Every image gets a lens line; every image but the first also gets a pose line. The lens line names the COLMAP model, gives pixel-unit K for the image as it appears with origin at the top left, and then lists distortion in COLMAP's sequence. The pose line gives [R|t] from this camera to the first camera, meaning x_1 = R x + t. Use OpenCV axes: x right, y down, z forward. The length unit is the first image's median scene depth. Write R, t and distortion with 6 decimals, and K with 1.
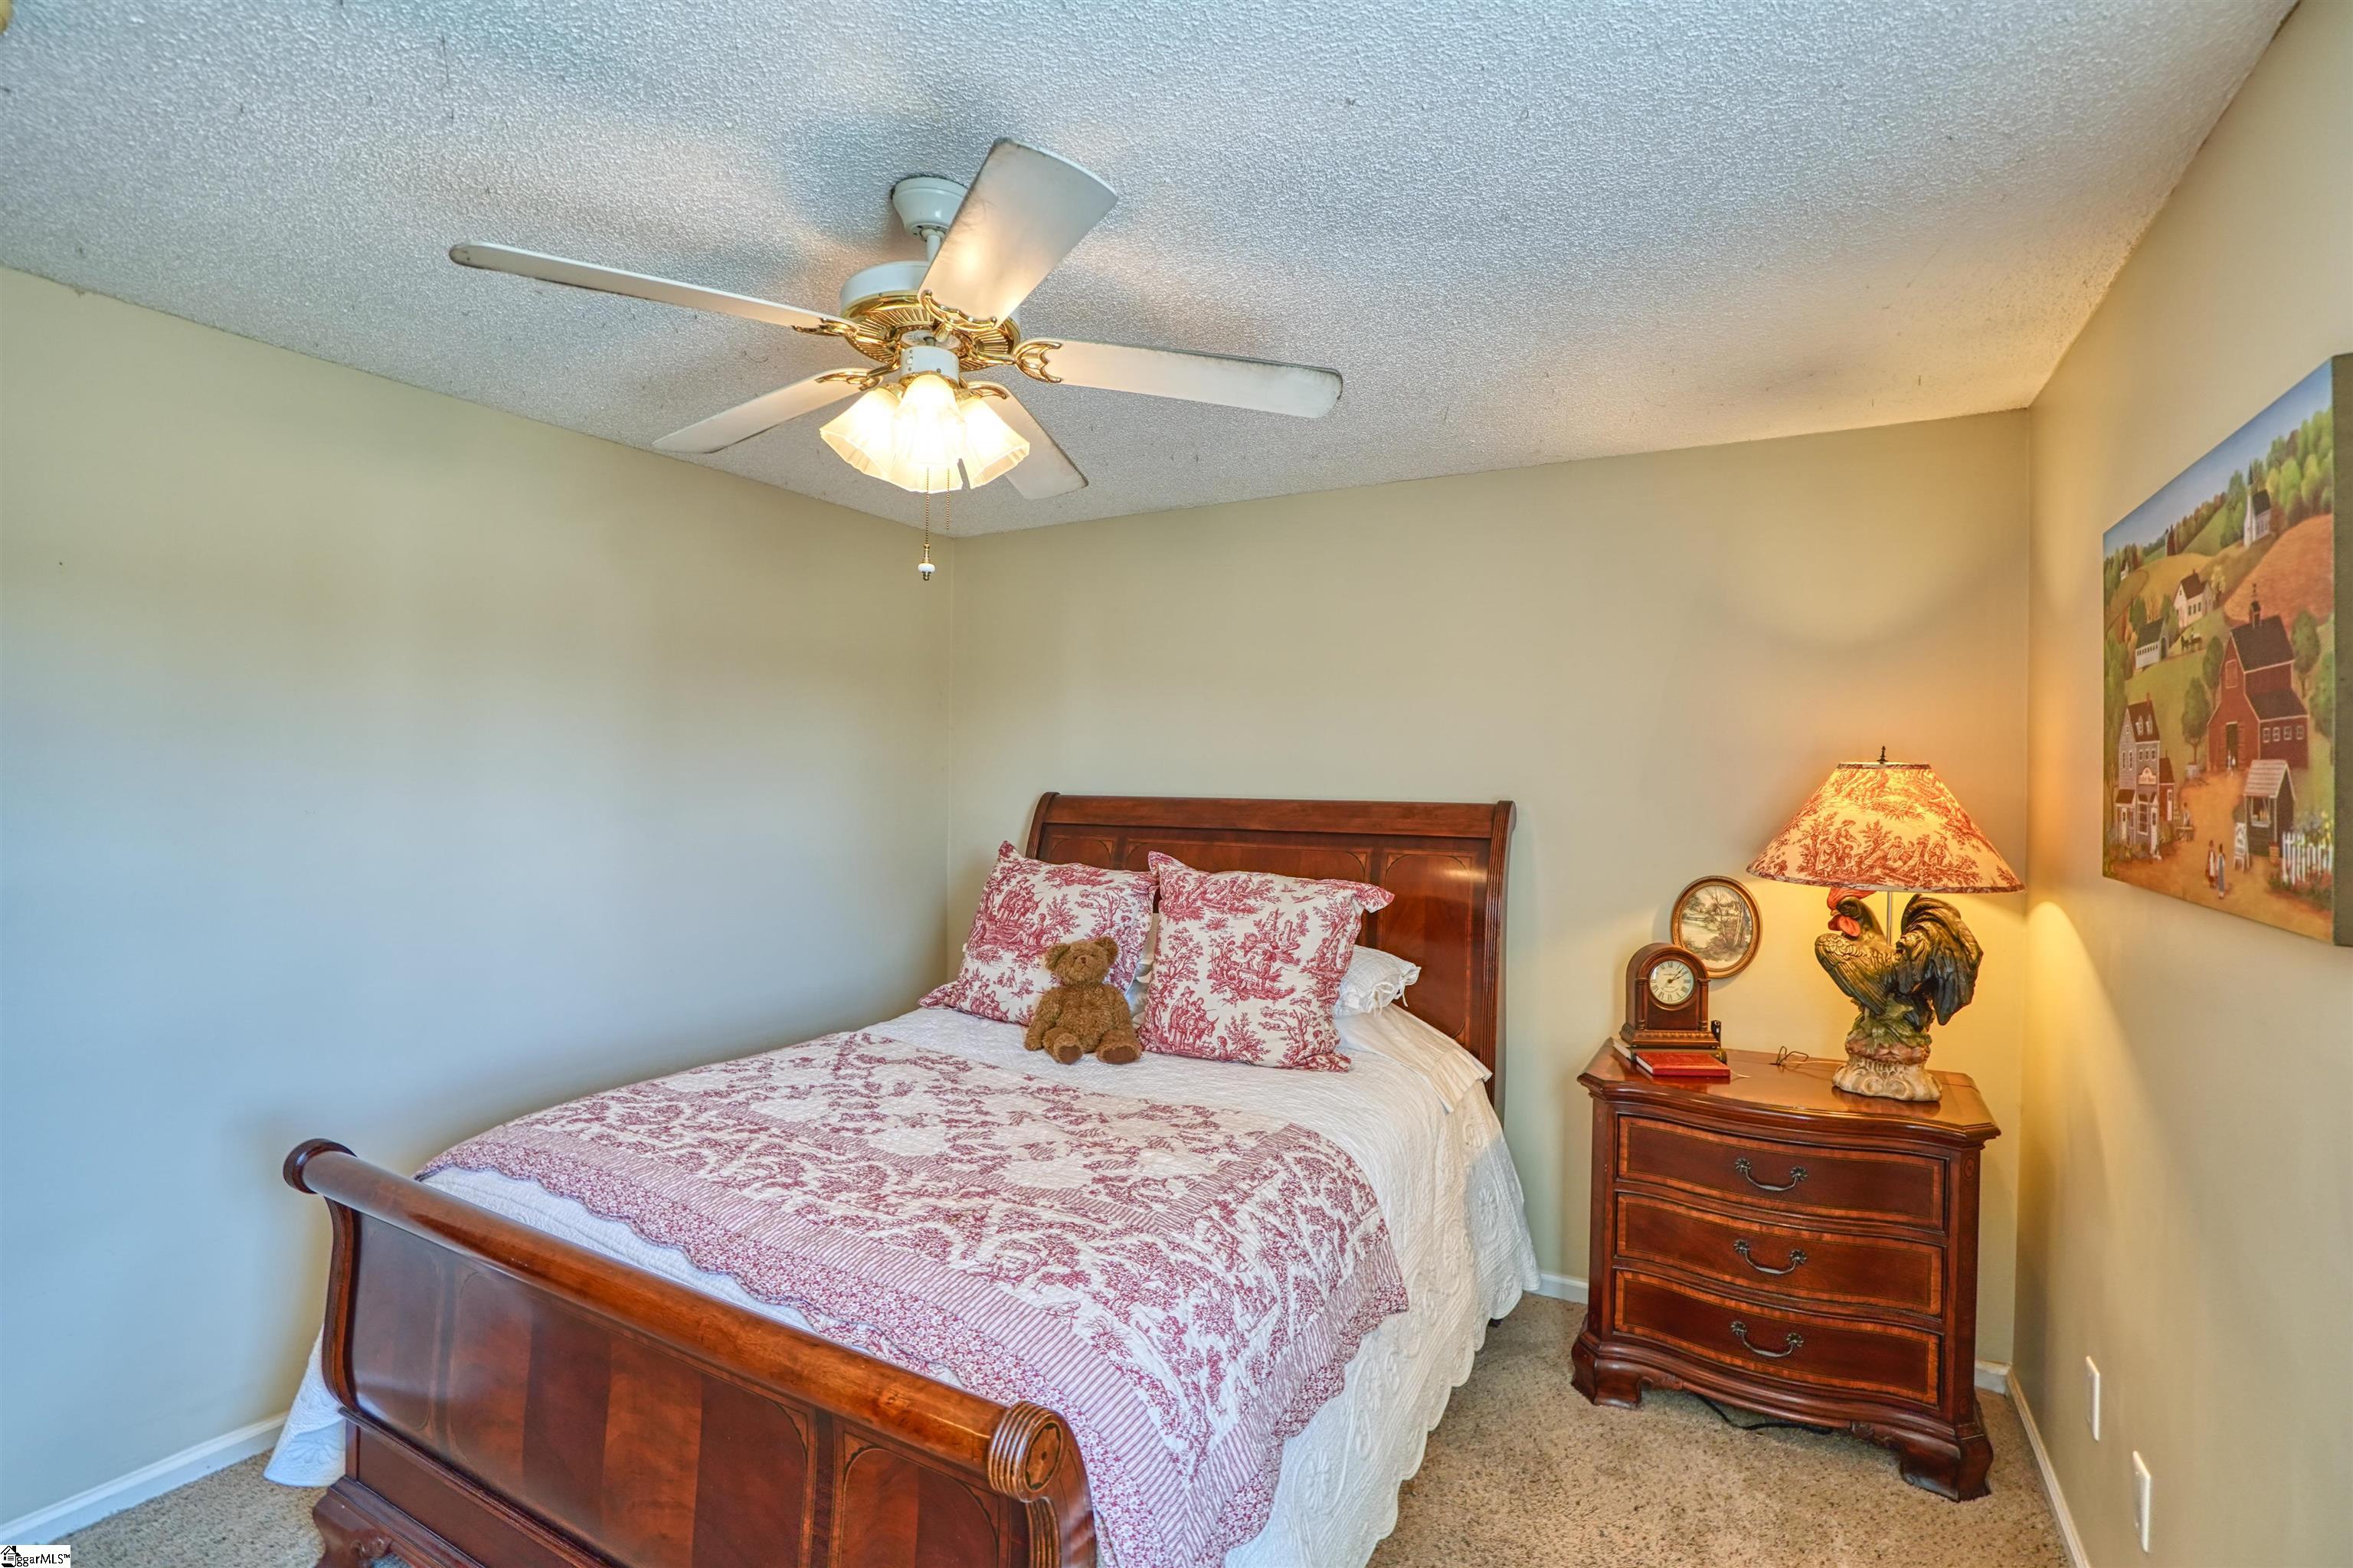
lens RADIAL K [[1092.1, 0, 1155.8], [0, 1092.1, 774.4], [0, 0, 1]] dist [-0.049223, 0.017226]
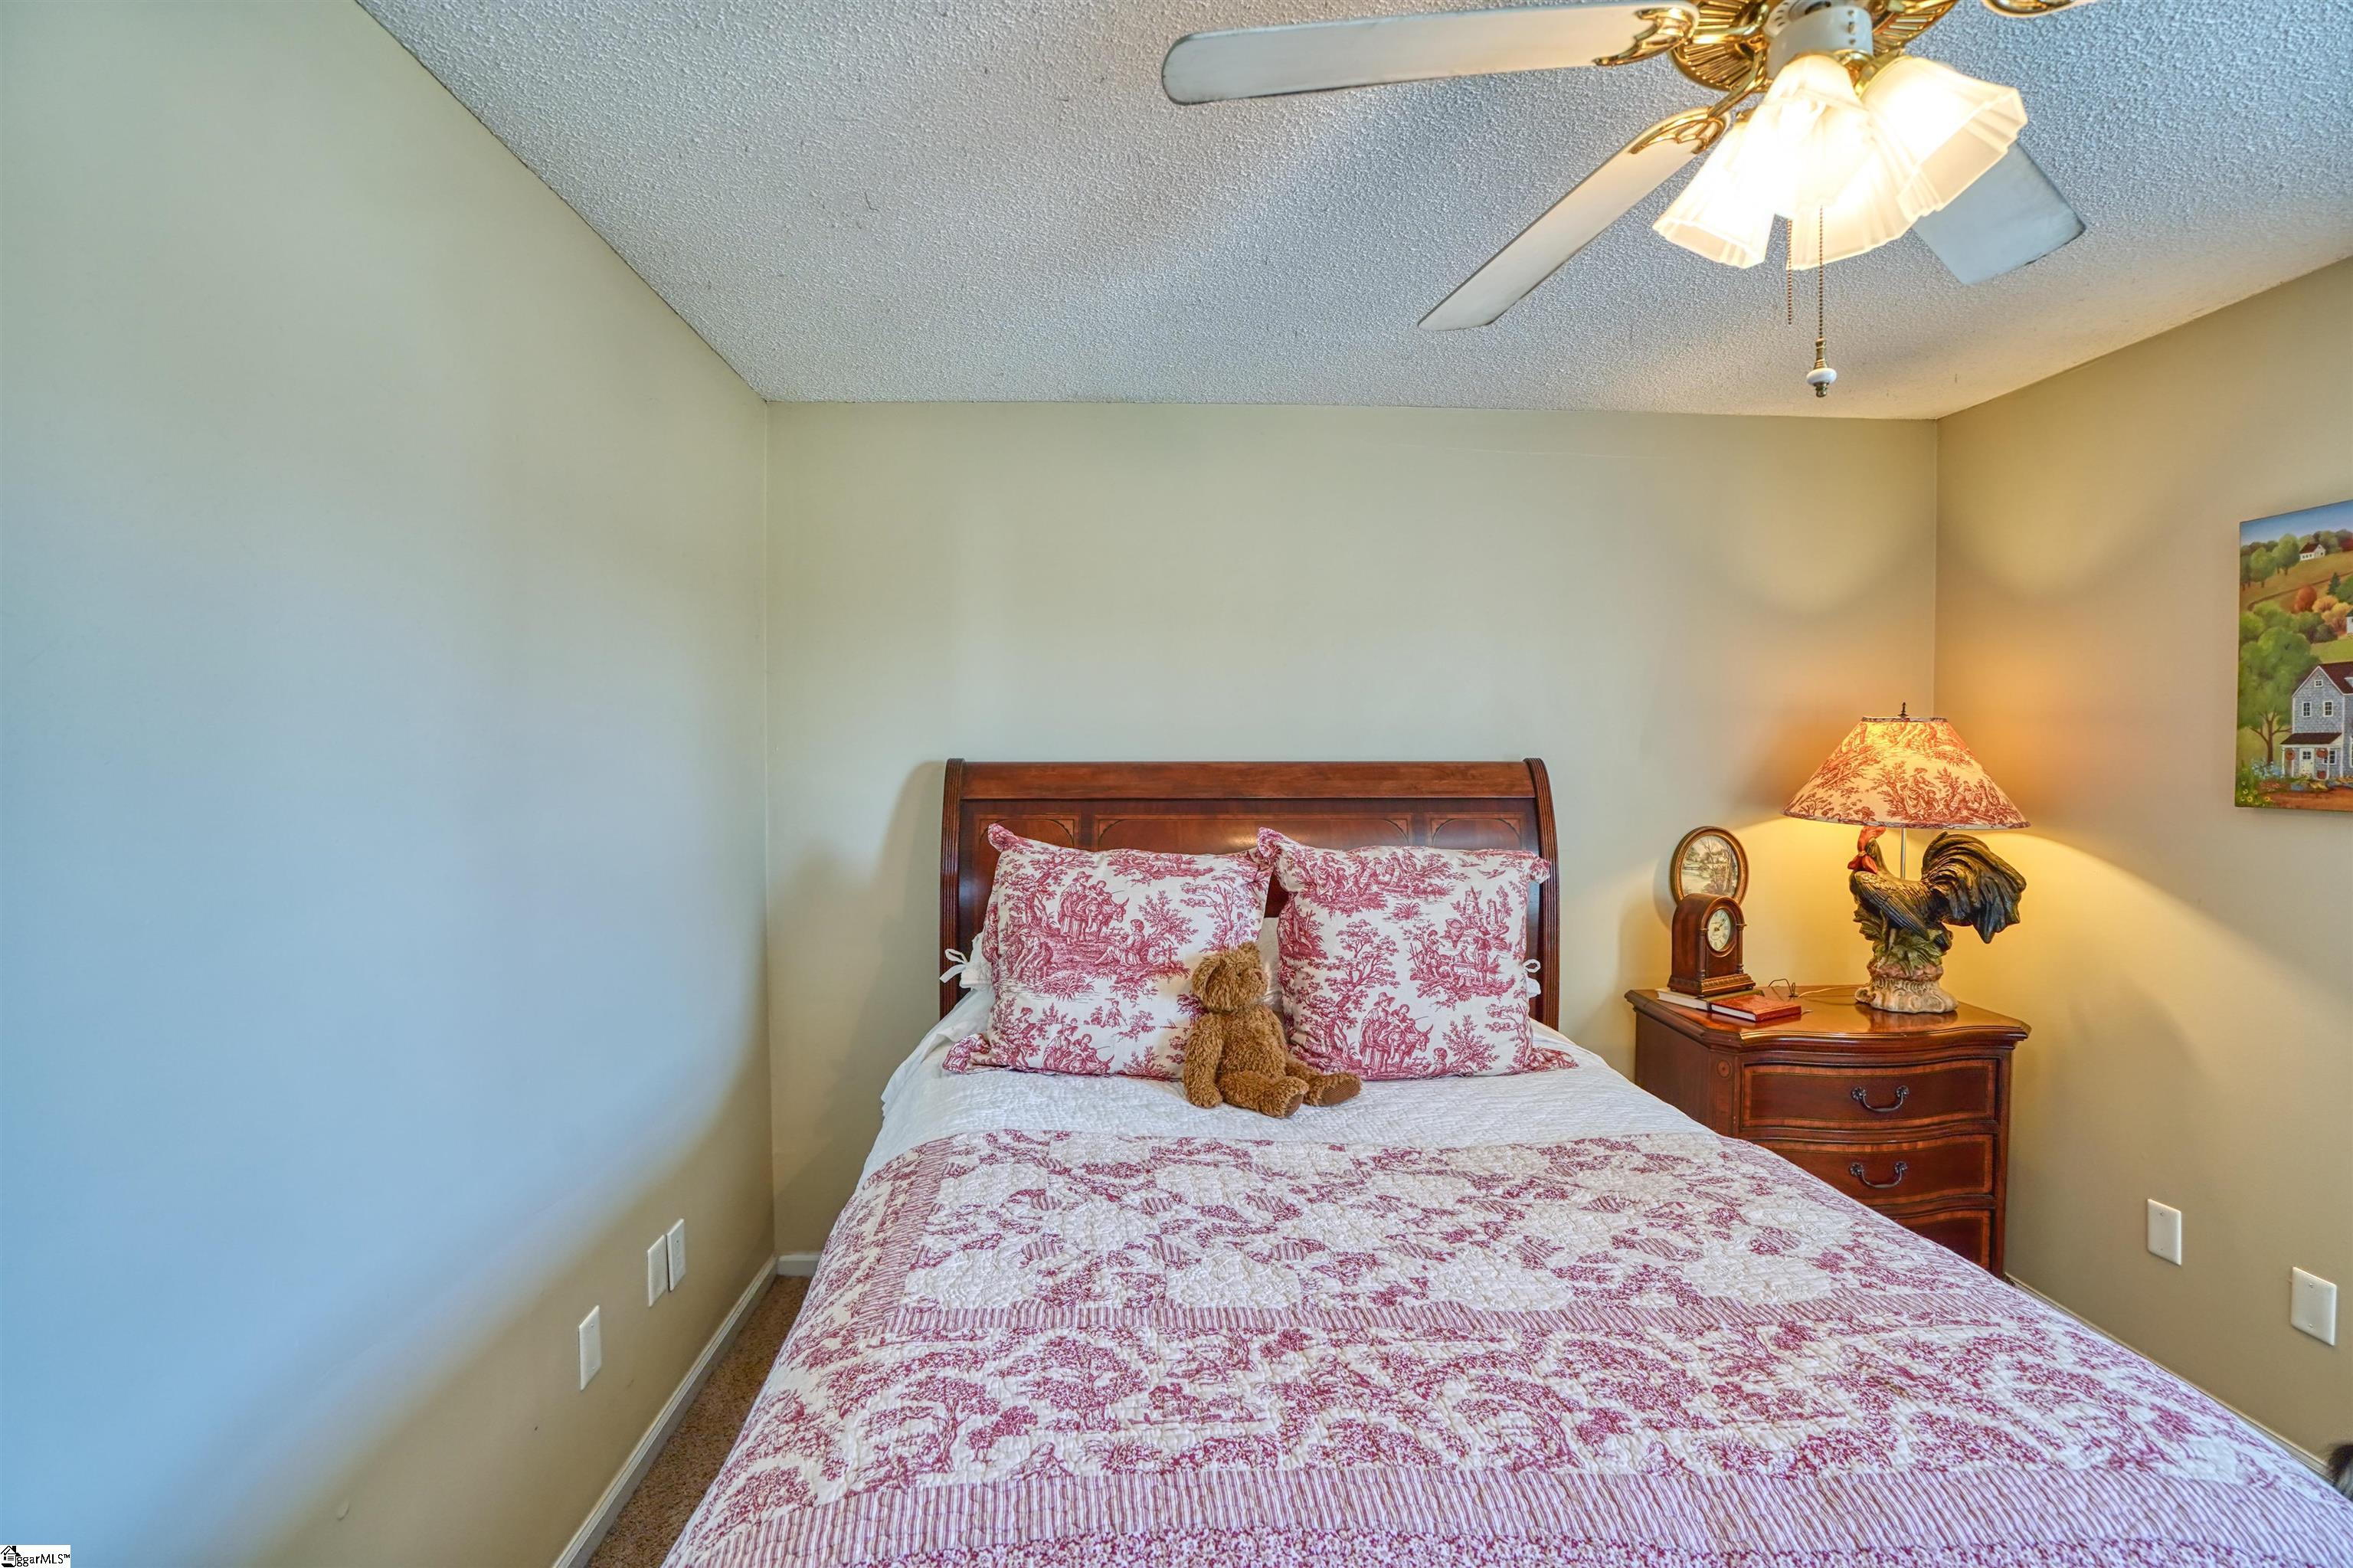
lens RADIAL K [[1092.1, 0, 1155.8], [0, 1092.1, 774.4], [0, 0, 1]] dist [-0.049223, 0.017226]
pose [[0.849693, -0.019880, 0.526903, -0.552028], [0.008001, 0.999660, 0.024816, 0.014074], [-0.527217, -0.016870, 0.849563, 0.431683]]
